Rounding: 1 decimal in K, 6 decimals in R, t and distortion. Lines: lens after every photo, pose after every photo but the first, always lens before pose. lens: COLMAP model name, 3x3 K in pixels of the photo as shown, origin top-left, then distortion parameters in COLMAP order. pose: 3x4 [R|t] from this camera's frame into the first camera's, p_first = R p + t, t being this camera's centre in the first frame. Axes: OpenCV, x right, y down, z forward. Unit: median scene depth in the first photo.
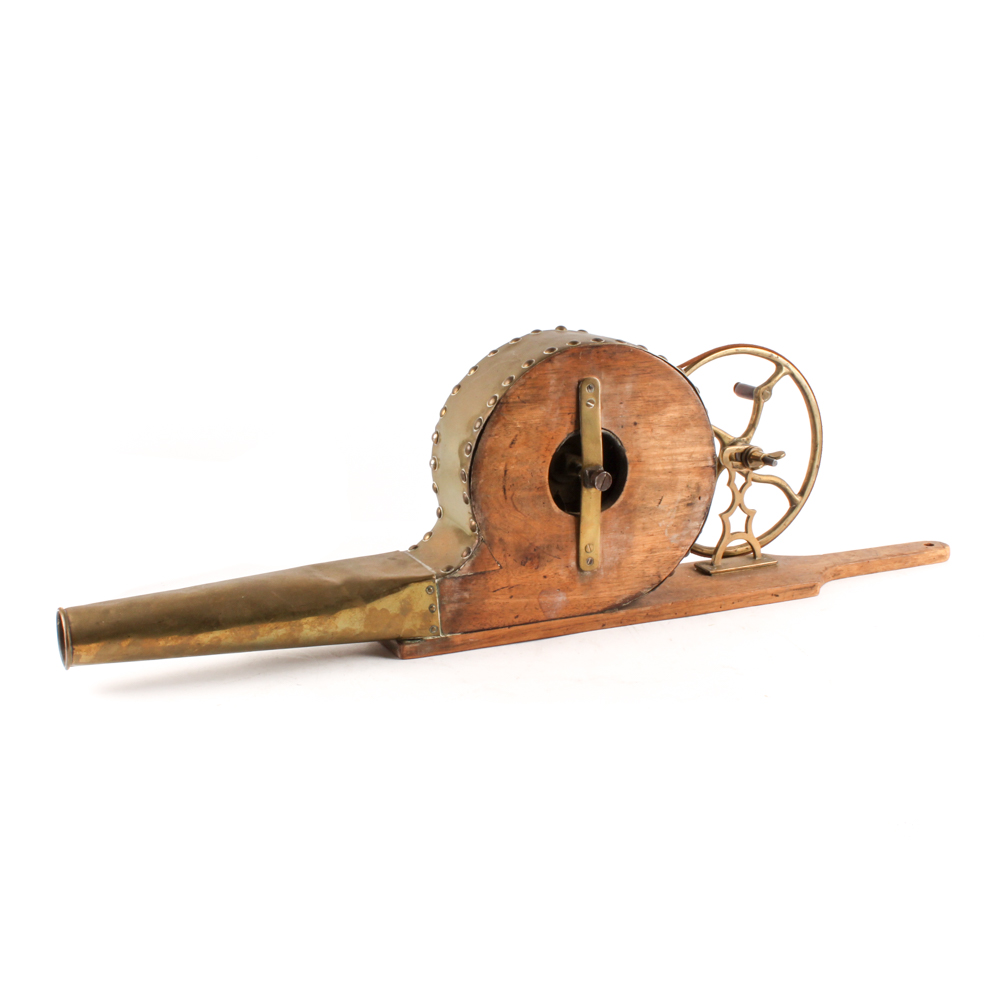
lens RADIAL K [[1433.3, 0, 499.0], [0, 1433.3, 483.7], [0, 0, 1]] dist [-0.060142, -0.022032]
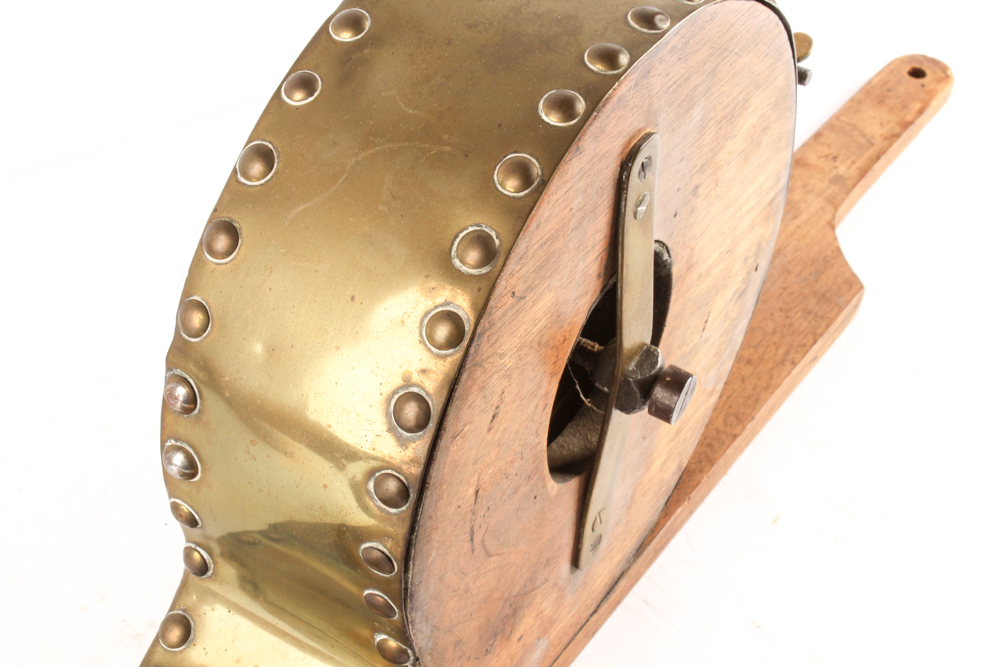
lens RADIAL K [[1894.2, 0, 500.0], [0, 1894.2, 333.5], [0, 0, 1]] dist [0.011650, -0.083400]
pose [[0.834107, -0.309732, 0.456434, -0.176331], [0.061949, 0.874833, 0.480447, -0.246518], [-0.548113, -0.372469, 0.748892, 0.678068]]
